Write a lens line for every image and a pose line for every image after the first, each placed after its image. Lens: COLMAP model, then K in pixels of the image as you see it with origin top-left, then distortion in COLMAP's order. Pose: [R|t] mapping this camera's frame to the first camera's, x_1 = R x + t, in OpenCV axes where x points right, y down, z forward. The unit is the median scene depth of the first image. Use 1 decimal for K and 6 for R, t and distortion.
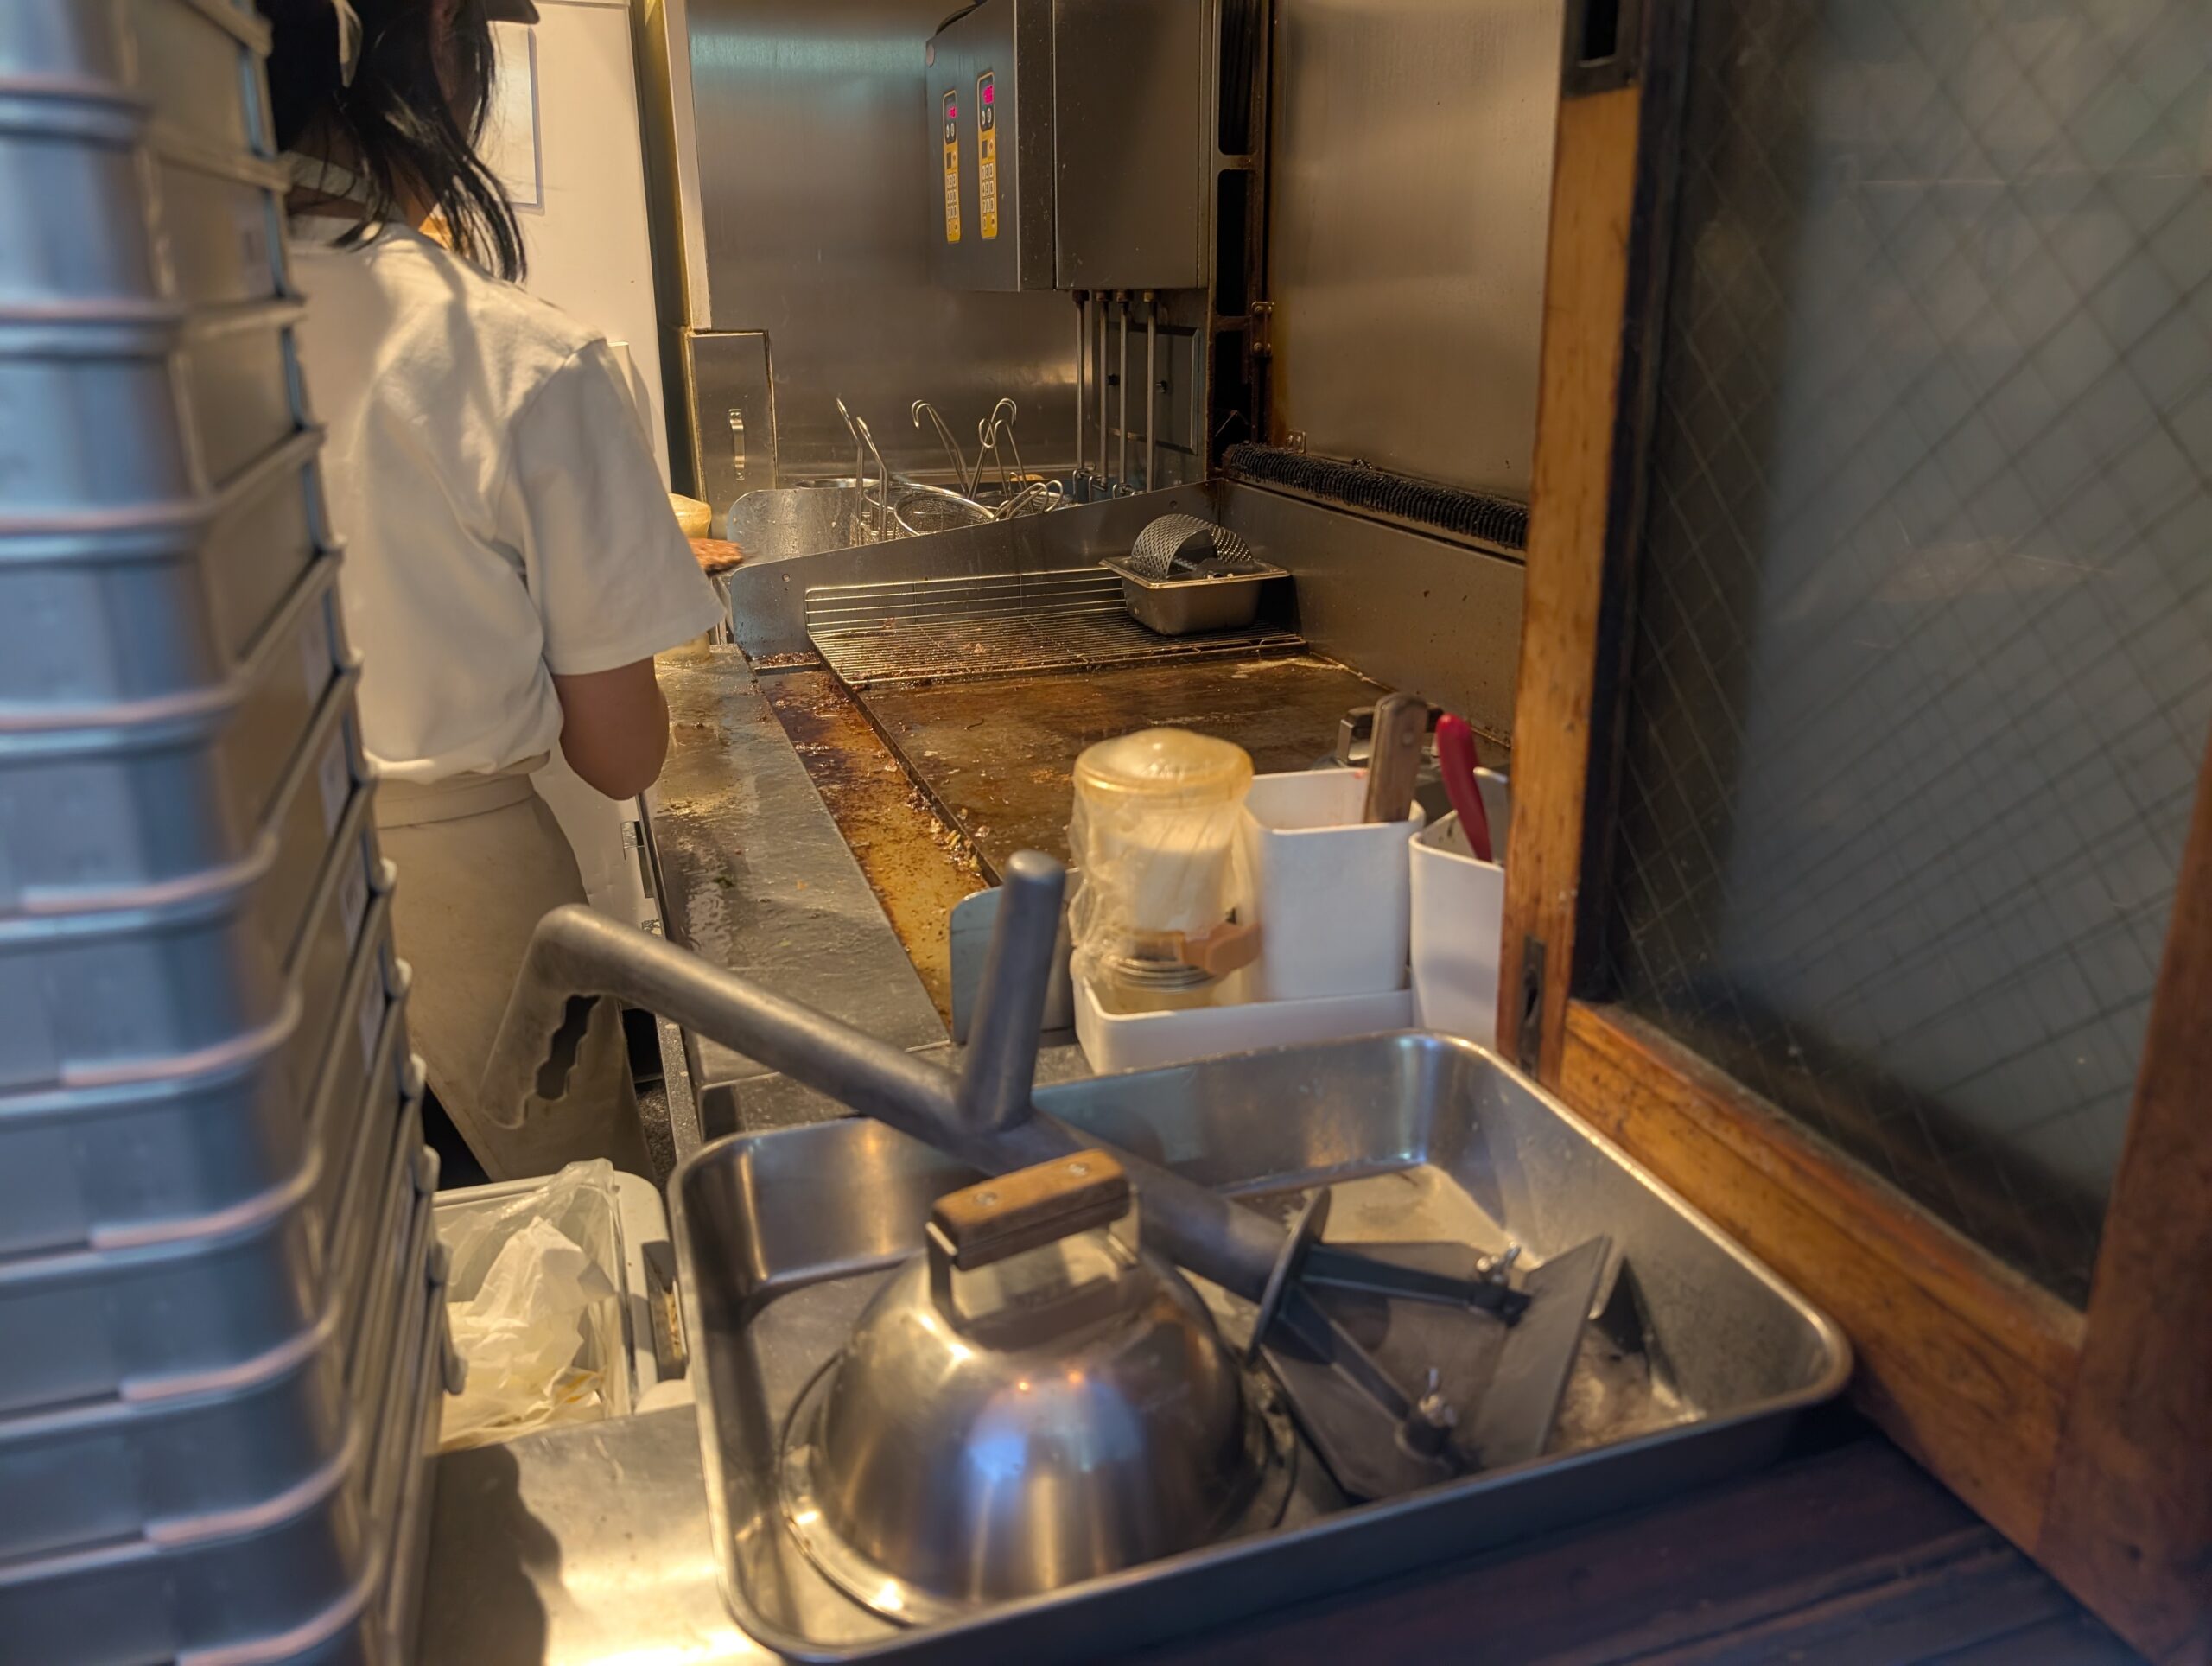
lens RADIAL K [[1635.2, 0, 1106.0], [0, 1635.2, 833.0], [0, 0, 1]] dist [0.009151, 0.000201]
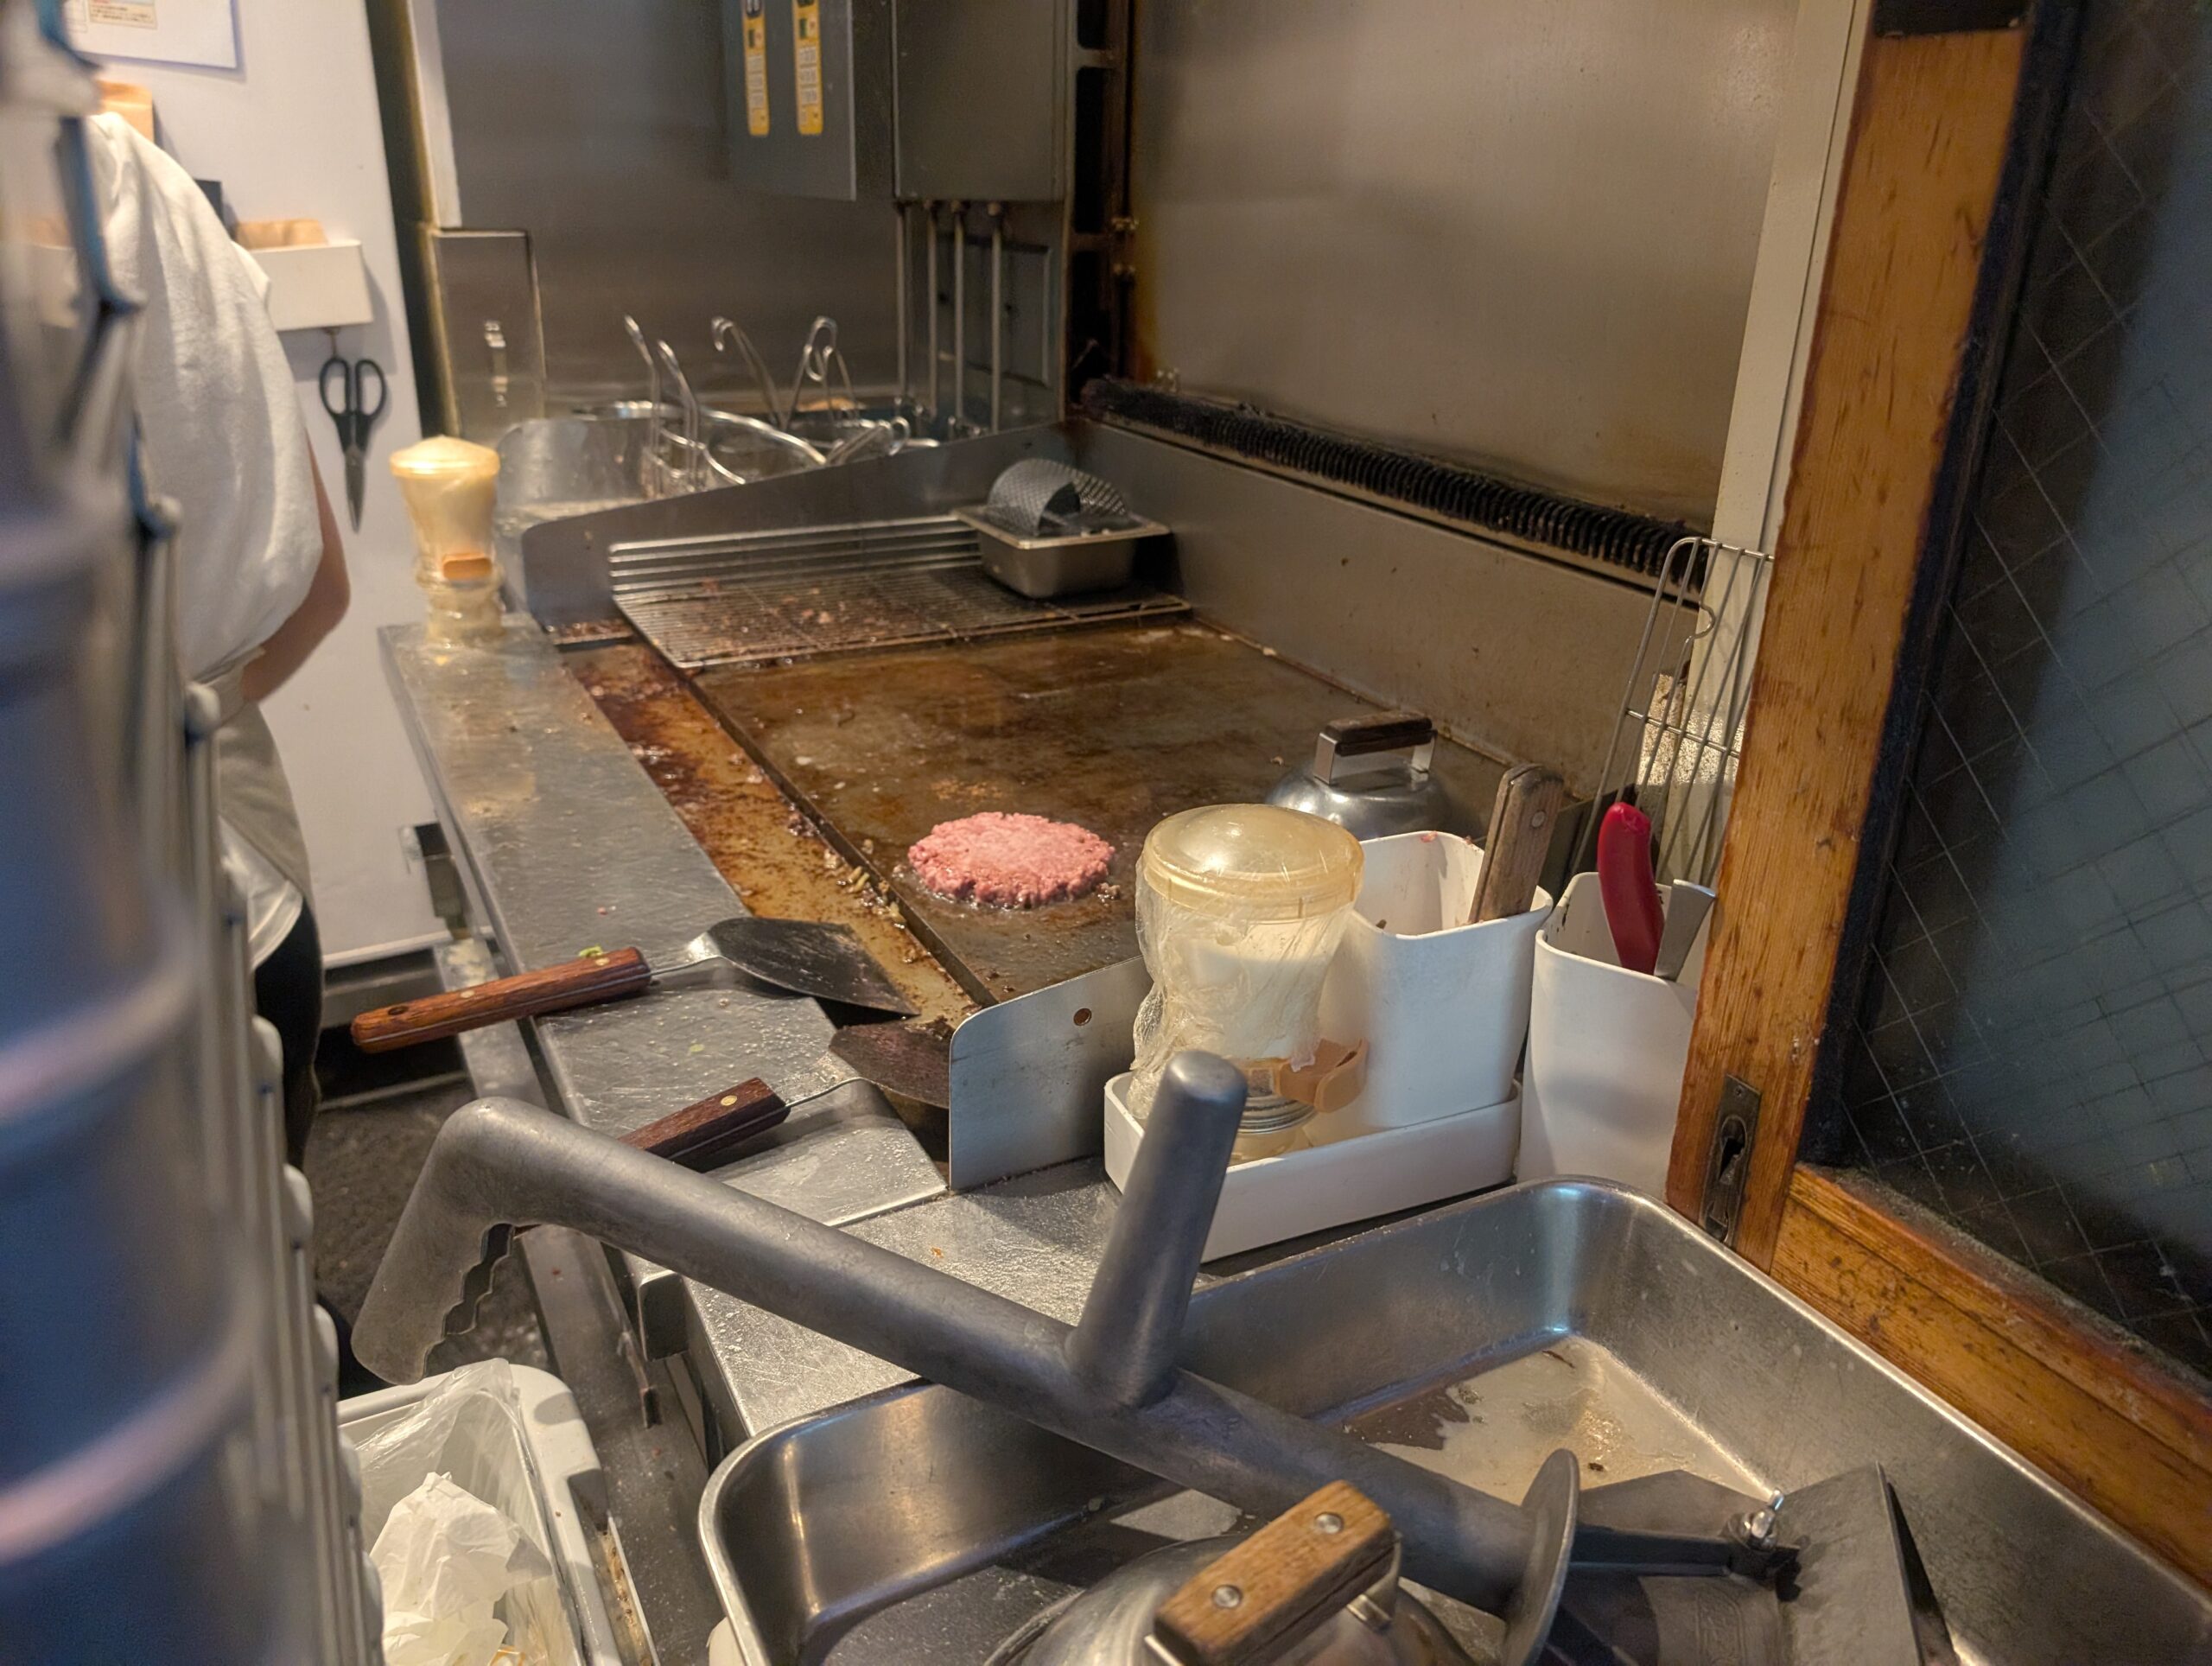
lens RADIAL K [[1627.8, 0, 1106.0], [0, 1627.8, 833.0], [0, 0, 1]] dist [-0.028486, 0.034290]
pose [[0.984622, -0.033862, 0.171383, -0.100280], [0.022379, 0.997400, 0.068496, -0.066547], [-0.173257, -0.063608, 0.982820, 0.144173]]
